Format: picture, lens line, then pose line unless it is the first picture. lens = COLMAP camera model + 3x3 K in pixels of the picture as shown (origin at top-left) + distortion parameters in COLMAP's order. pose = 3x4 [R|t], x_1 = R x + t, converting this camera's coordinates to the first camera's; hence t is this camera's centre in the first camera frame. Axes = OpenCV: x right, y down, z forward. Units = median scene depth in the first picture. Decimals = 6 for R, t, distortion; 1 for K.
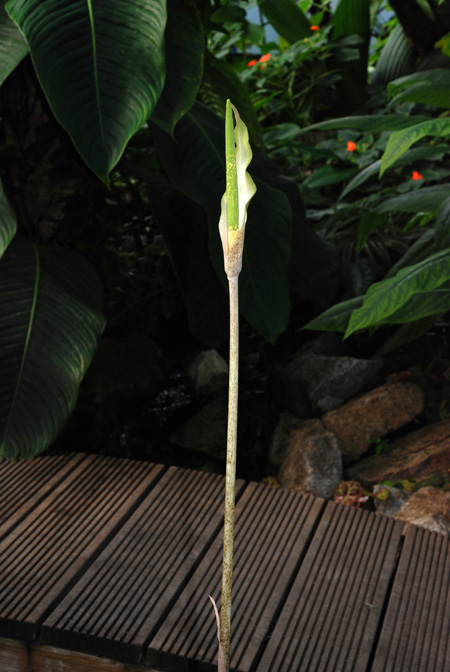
lens RADIAL K [[2025.0, 0, 226.0], [0, 2025.0, 337.0], [0, 0, 1]] dist [0.082154, 0.000000]
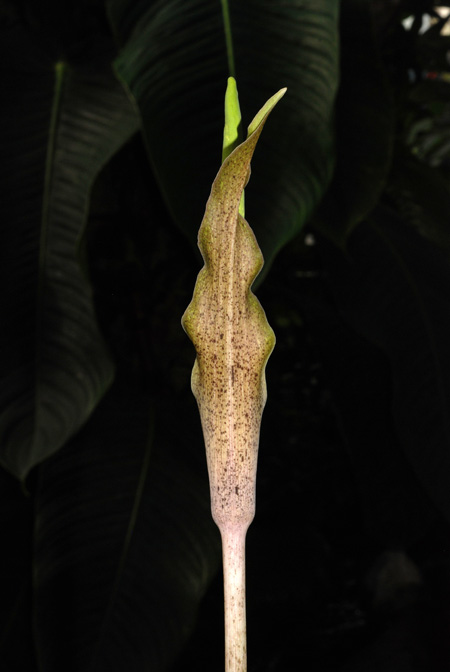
lens RADIAL K [[2025.0, 0, 226.0], [0, 2025.0, 336.4], [0, 0, 1]] dist [0.082154, 0.000000]
pose [[0.993373, 0.027290, -0.111645, 0.012257], [-0.035425, 0.996808, -0.071551, -0.018399], [0.109336, 0.075032, 0.991169, 0.310415]]
